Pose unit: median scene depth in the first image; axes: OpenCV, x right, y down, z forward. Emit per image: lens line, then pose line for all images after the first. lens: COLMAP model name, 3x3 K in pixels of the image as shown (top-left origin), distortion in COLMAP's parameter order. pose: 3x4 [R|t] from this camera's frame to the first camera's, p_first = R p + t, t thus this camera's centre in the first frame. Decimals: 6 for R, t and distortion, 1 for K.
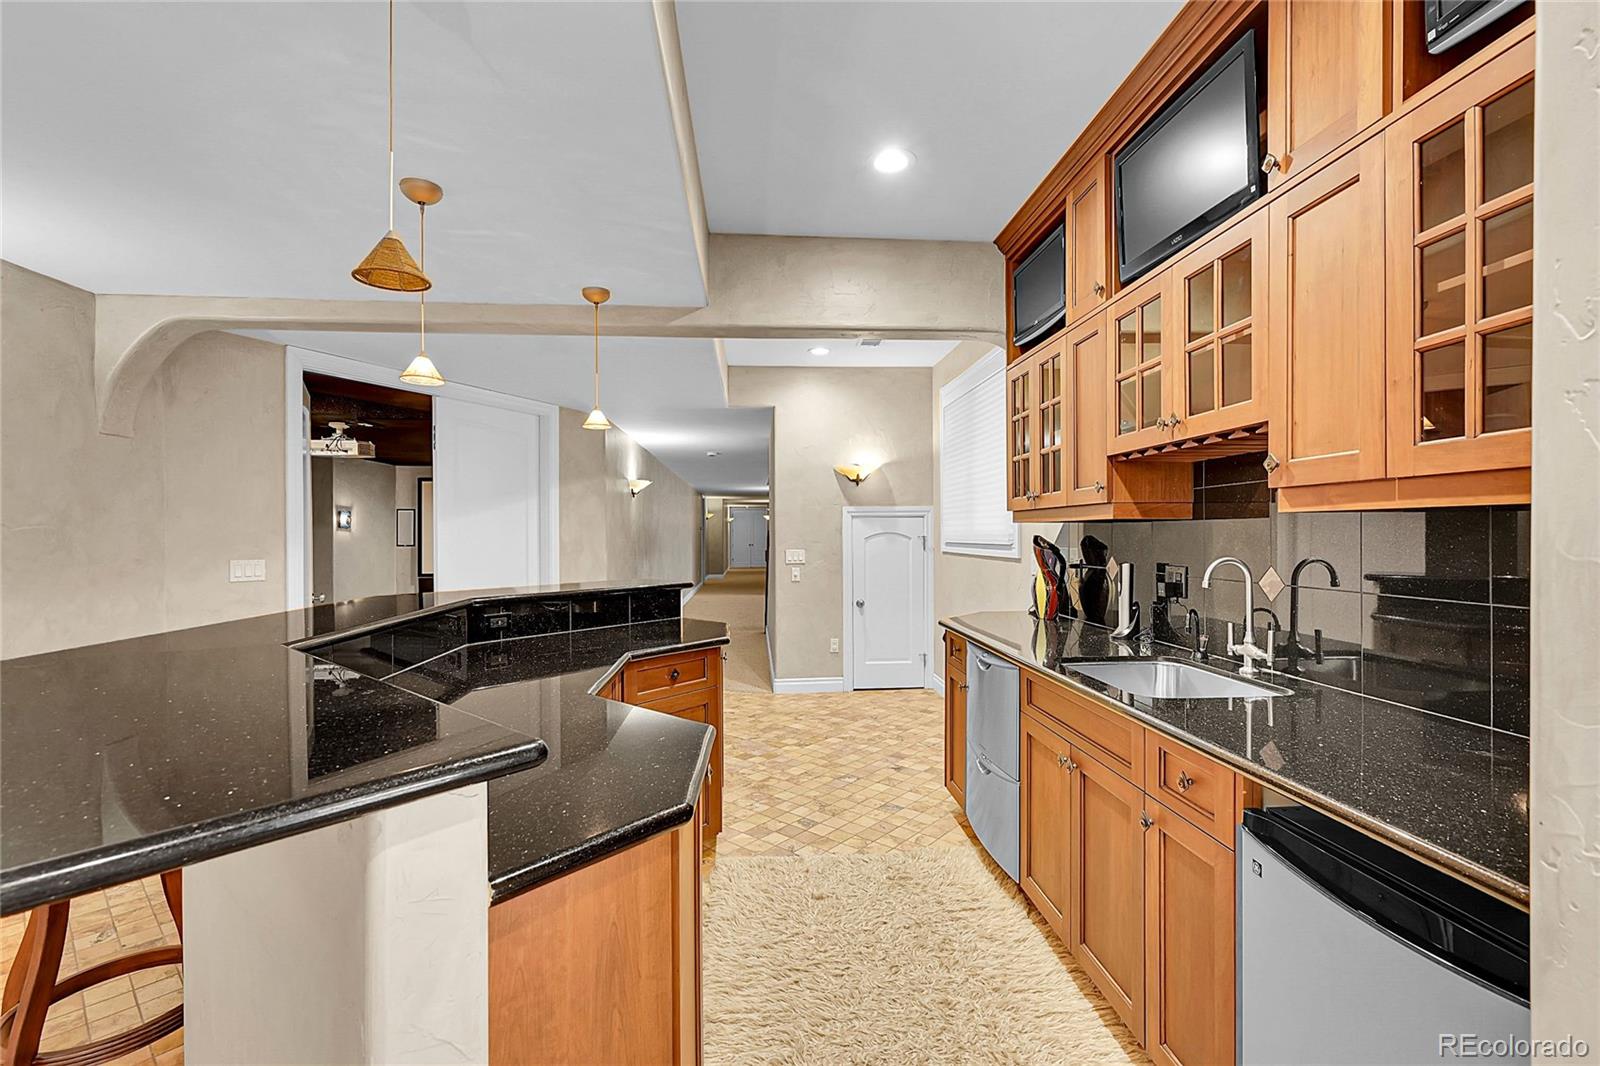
lens RADIAL K [[692.3, 0, 805.4], [0, 692.3, 536.8], [0, 0, 1]] dist [-0.002843, 0.000002]
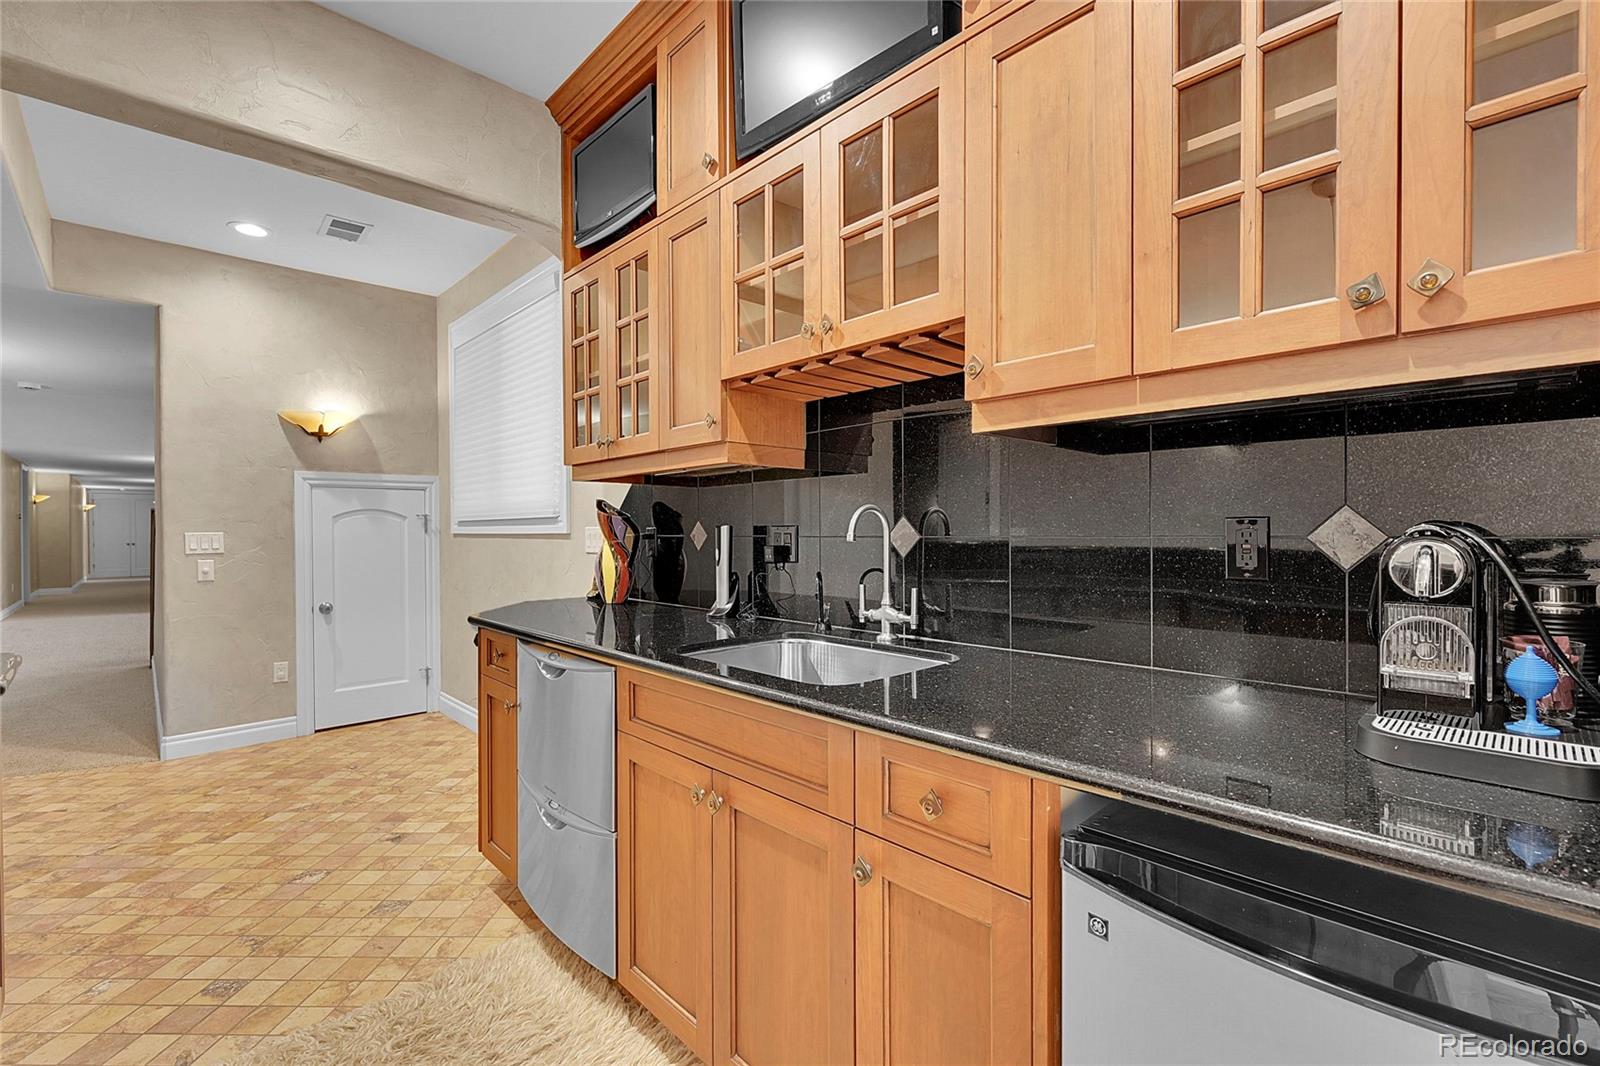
lens RADIAL K [[692.3, 0, 805.4], [0, 692.3, 536.8], [0, 0, 1]] dist [-0.002843, 0.000002]
pose [[0.770076, -0.004817, 0.637933, 0.011217], [0.003897, 0.999988, 0.002847, 0.043123], [-0.637940, 0.000294, 0.770086, 0.264746]]
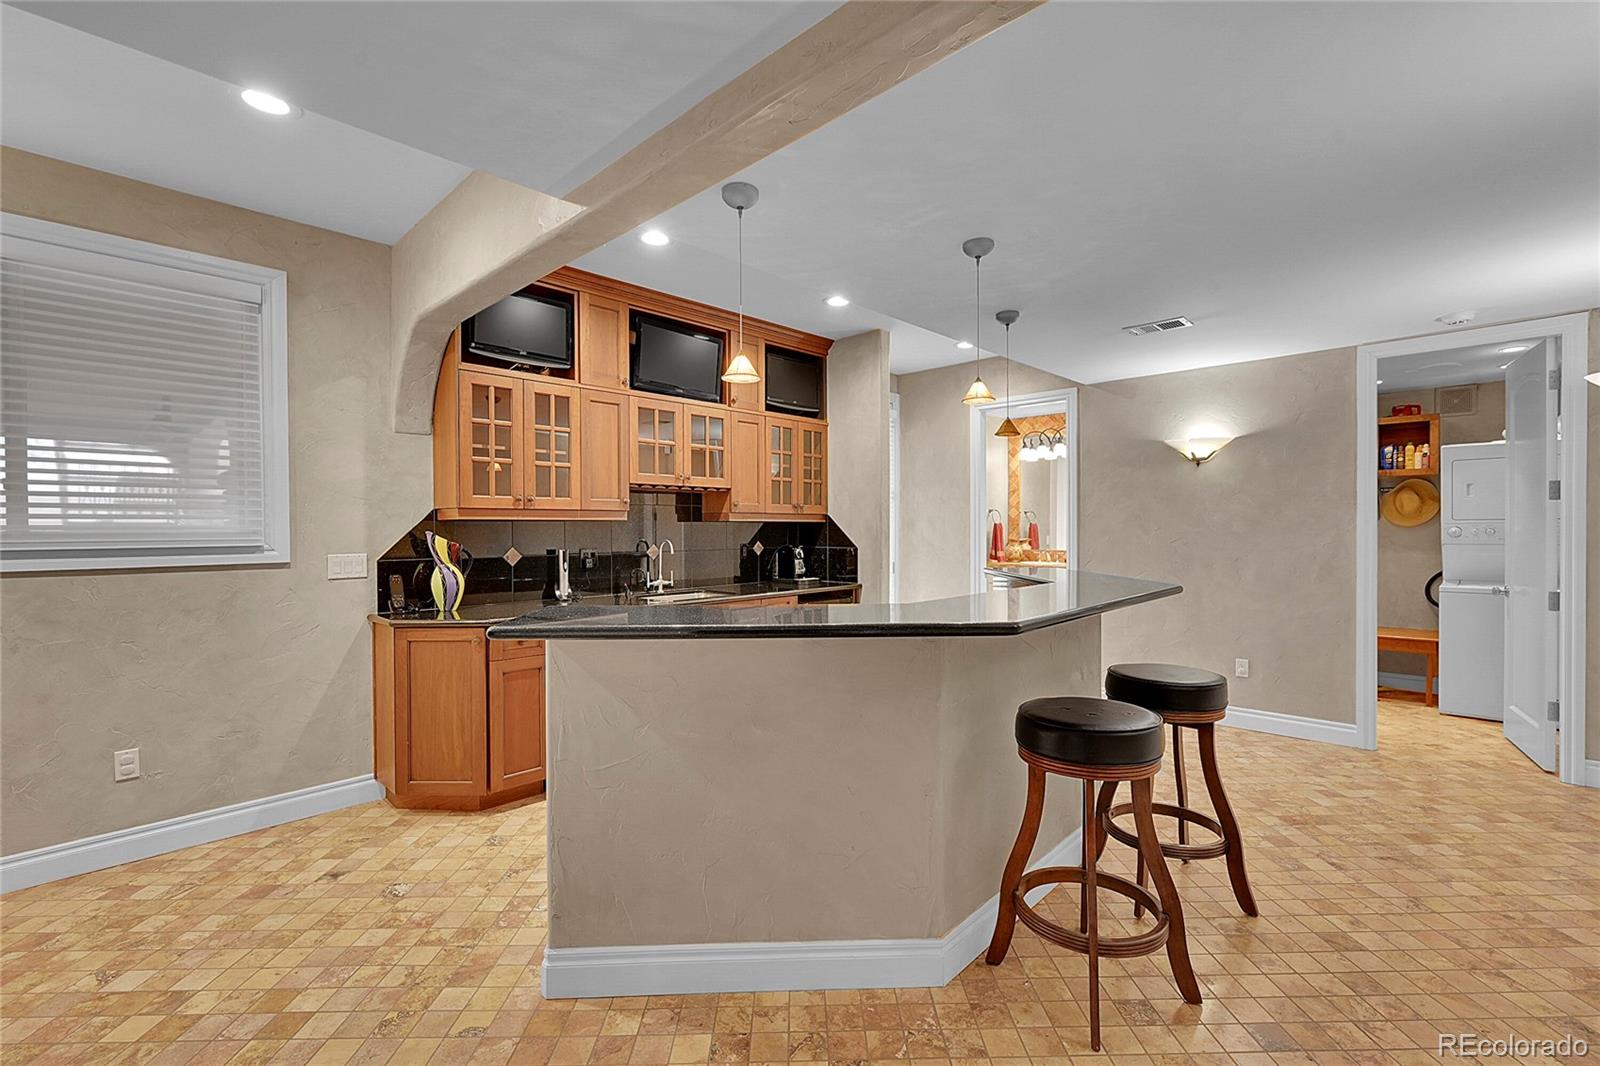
lens RADIAL K [[714.7, 0, 803.9], [0, 714.7, 534.8], [0, 0, 1]] dist [0.000551, 0.000100]
pose [[-0.661631, -0.002192, 0.749826, -0.887428], [0.010050, 0.999880, 0.011791, -0.005485], [-0.749762, 0.015337, -0.661530, 1.412583]]
